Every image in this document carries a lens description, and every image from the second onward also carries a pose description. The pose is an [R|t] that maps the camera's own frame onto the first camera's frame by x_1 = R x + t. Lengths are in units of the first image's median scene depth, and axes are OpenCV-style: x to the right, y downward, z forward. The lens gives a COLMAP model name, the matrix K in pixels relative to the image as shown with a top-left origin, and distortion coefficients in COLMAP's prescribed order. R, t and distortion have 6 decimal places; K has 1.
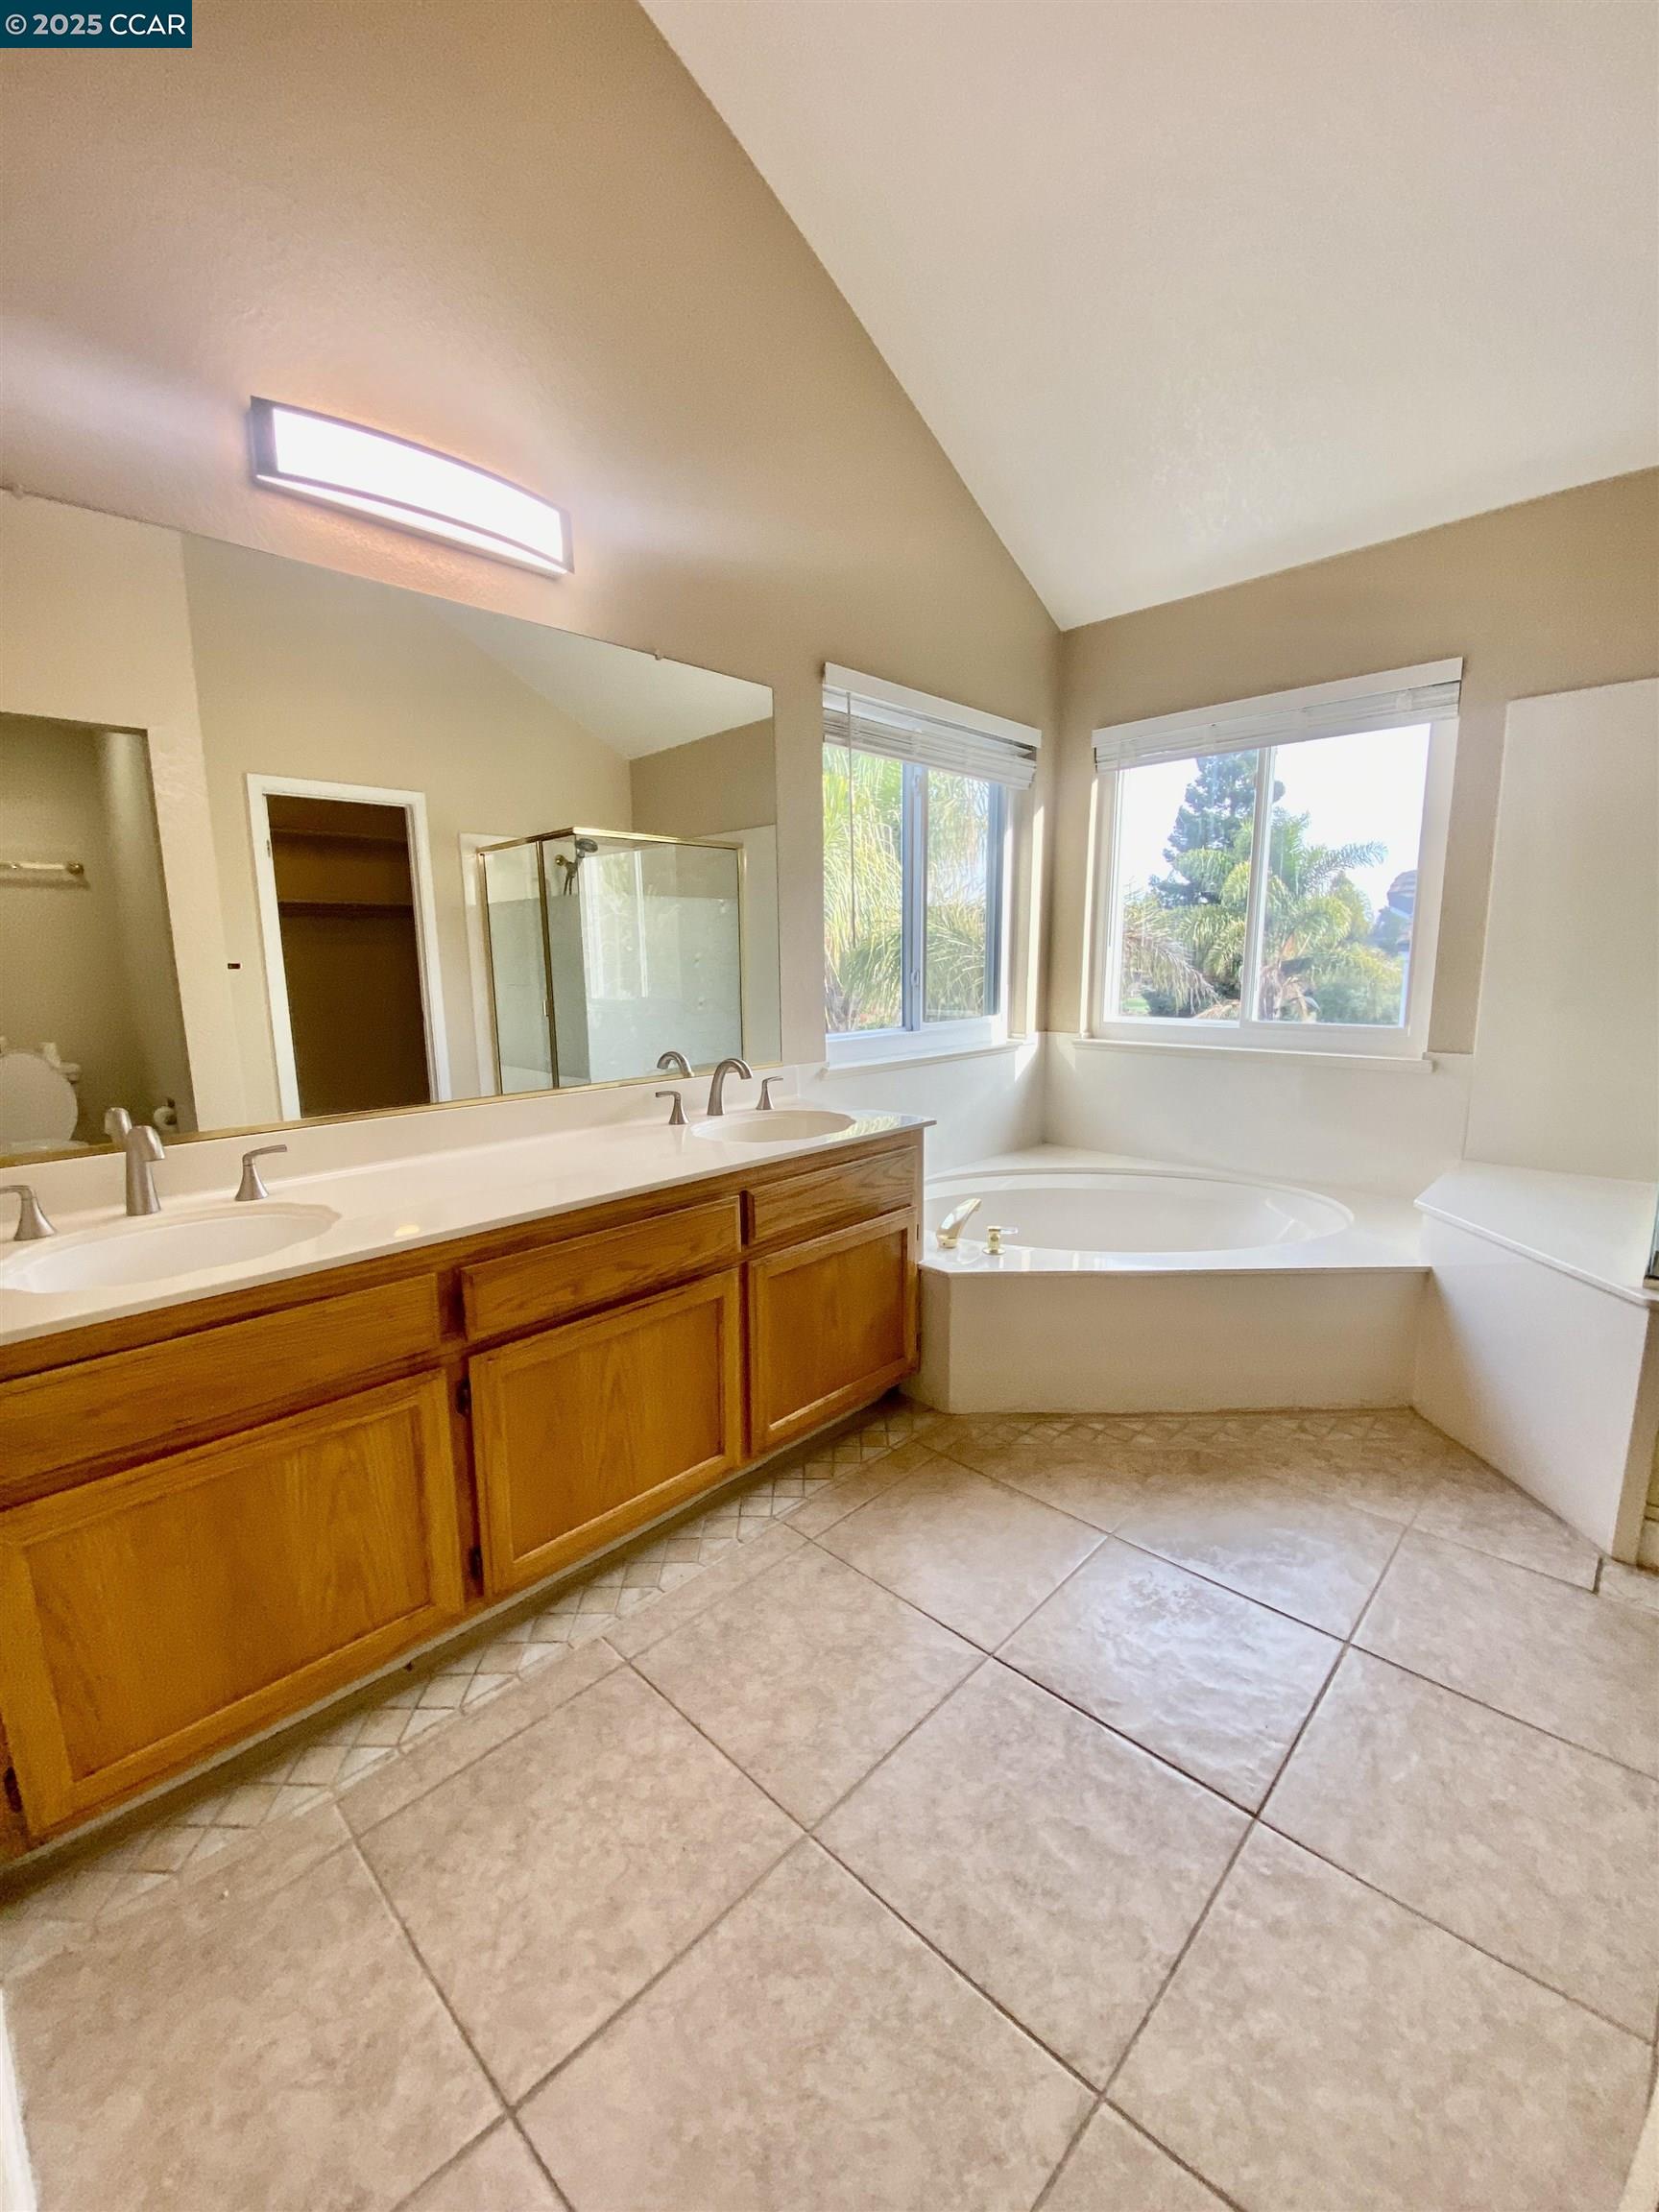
lens RADIAL K [[911.8, 0, 822.6], [0, 911.8, 1109.3], [0, 0, 1]] dist [-0.000951, -0.001227]
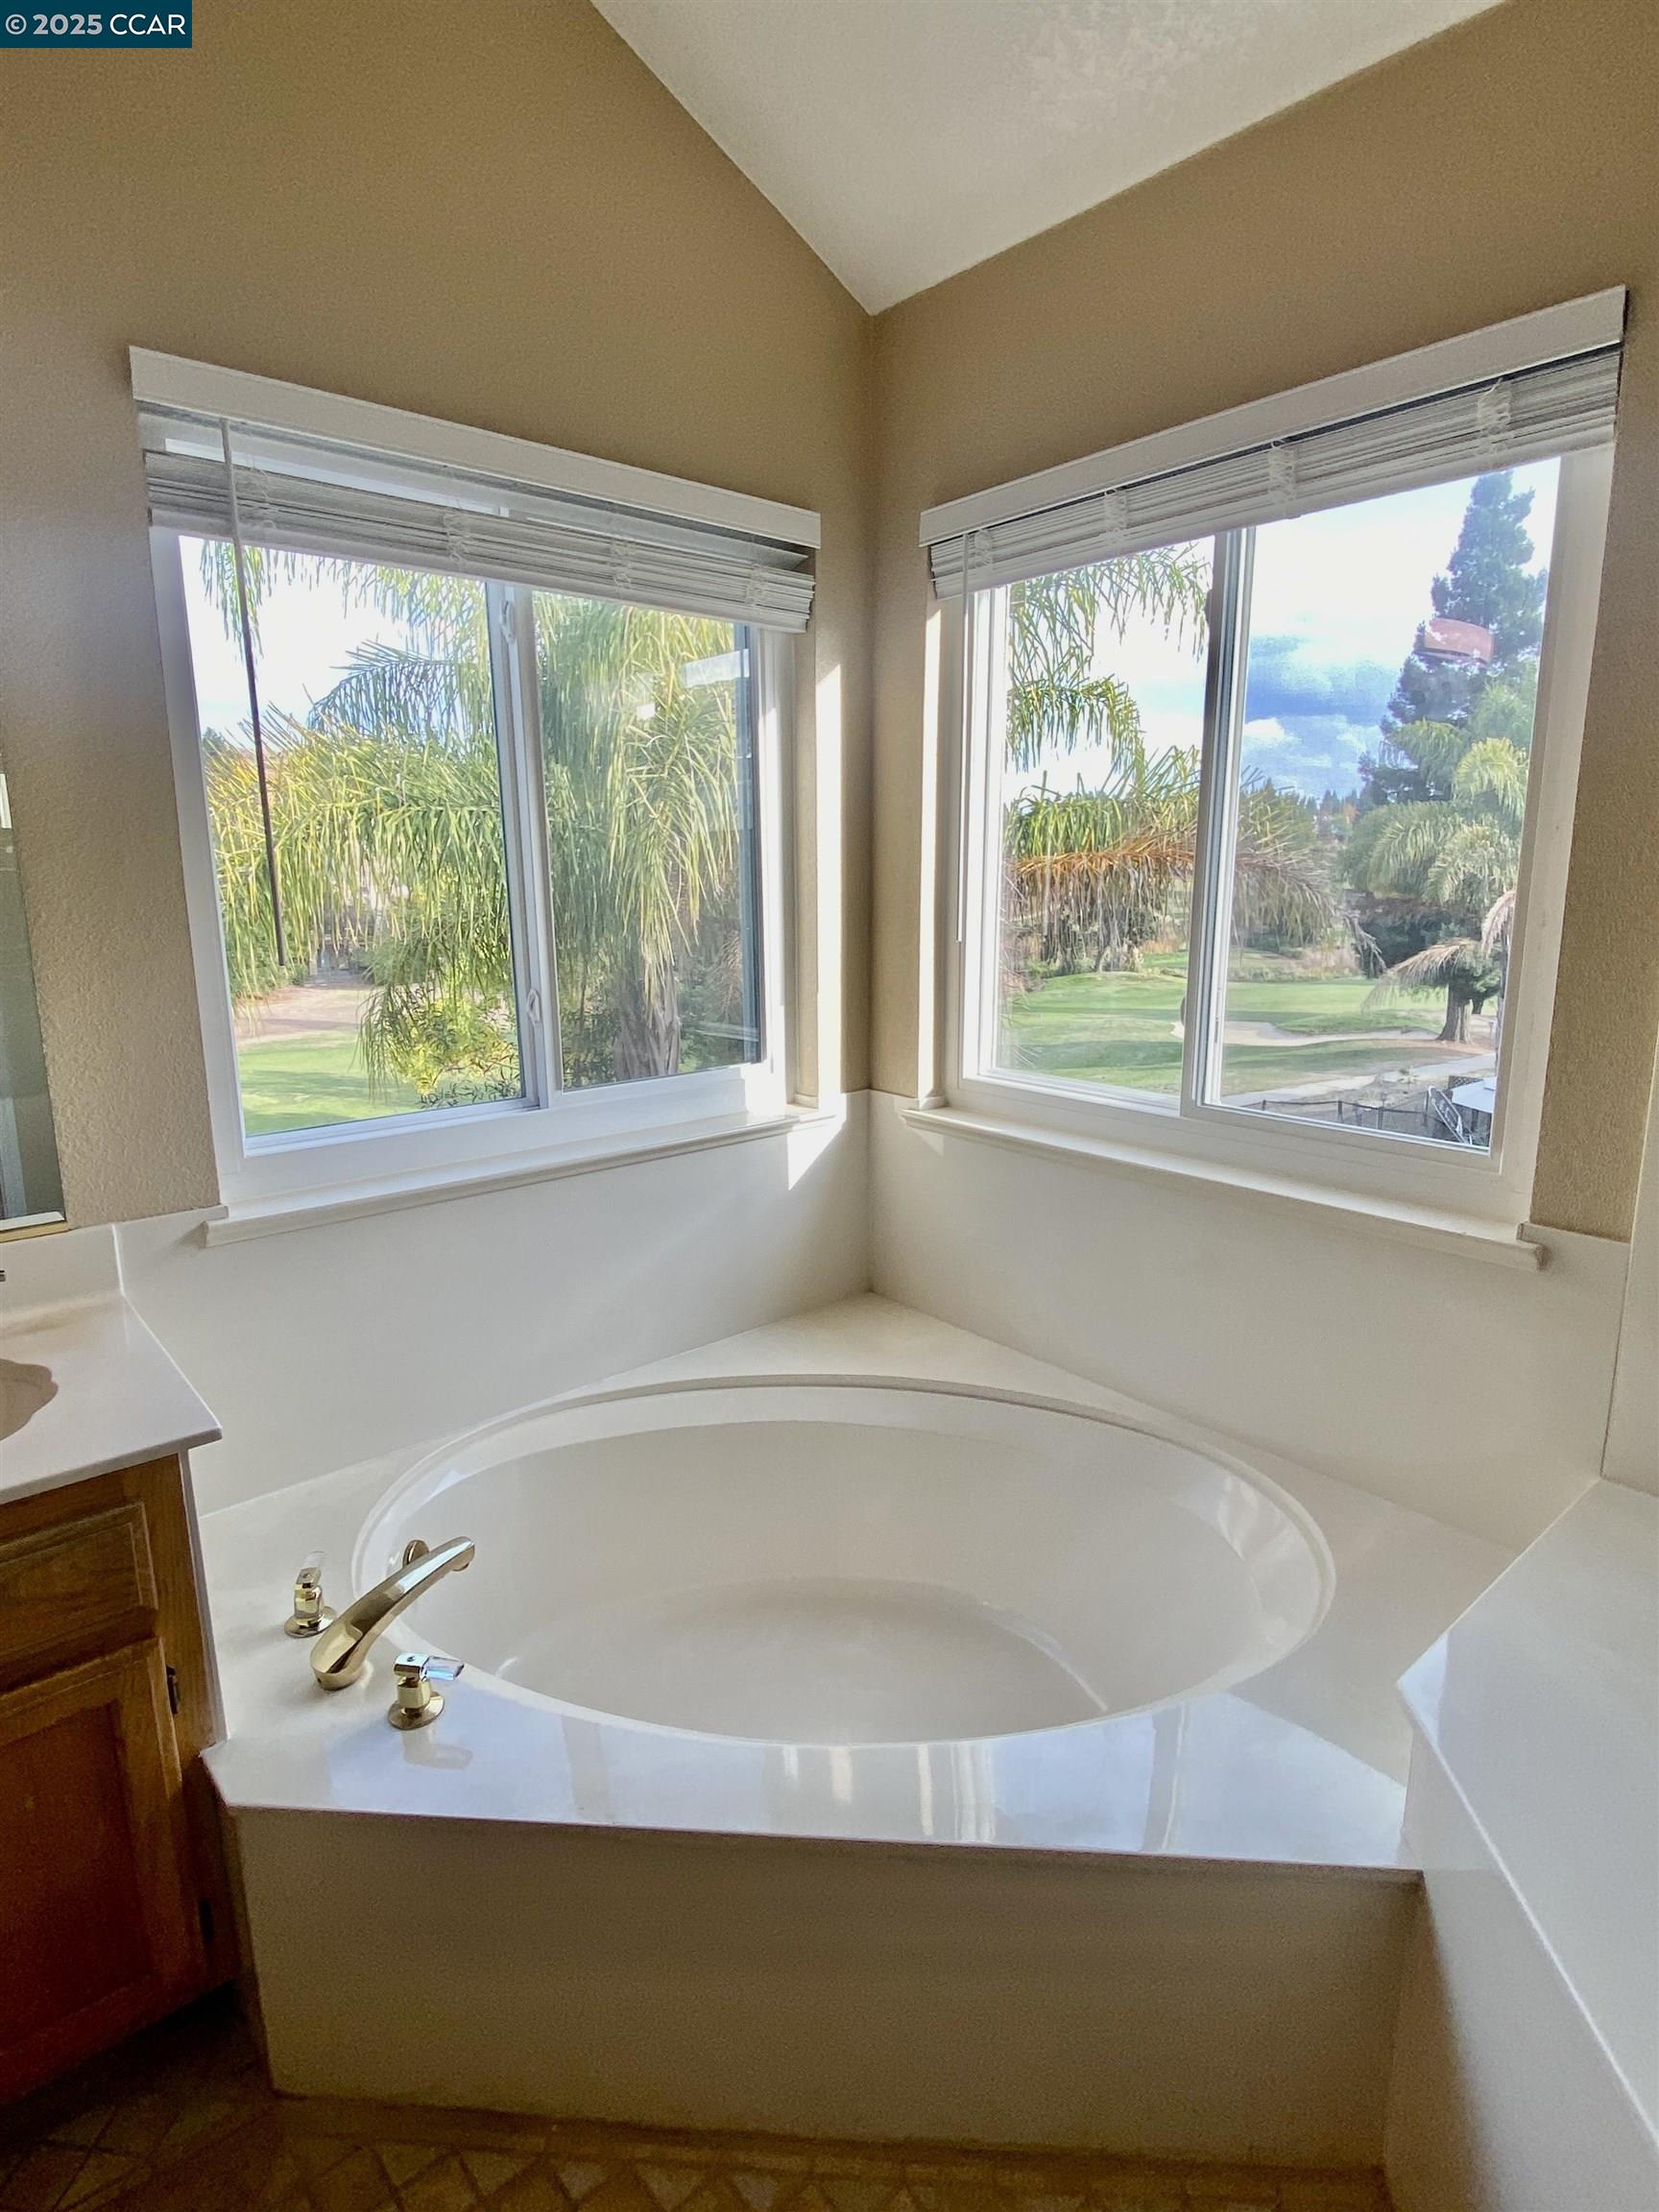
lens RADIAL K [[1184.9, 0, 835.7], [0, 1184.9, 1105.3], [0, 0, 1]] dist [-0.005592, -0.001321]
pose [[0.996649, 0.018240, -0.079735, 0.303731], [-0.015469, 0.999259, 0.035235, -0.109155], [0.080319, -0.033884, 0.996193, 0.330702]]
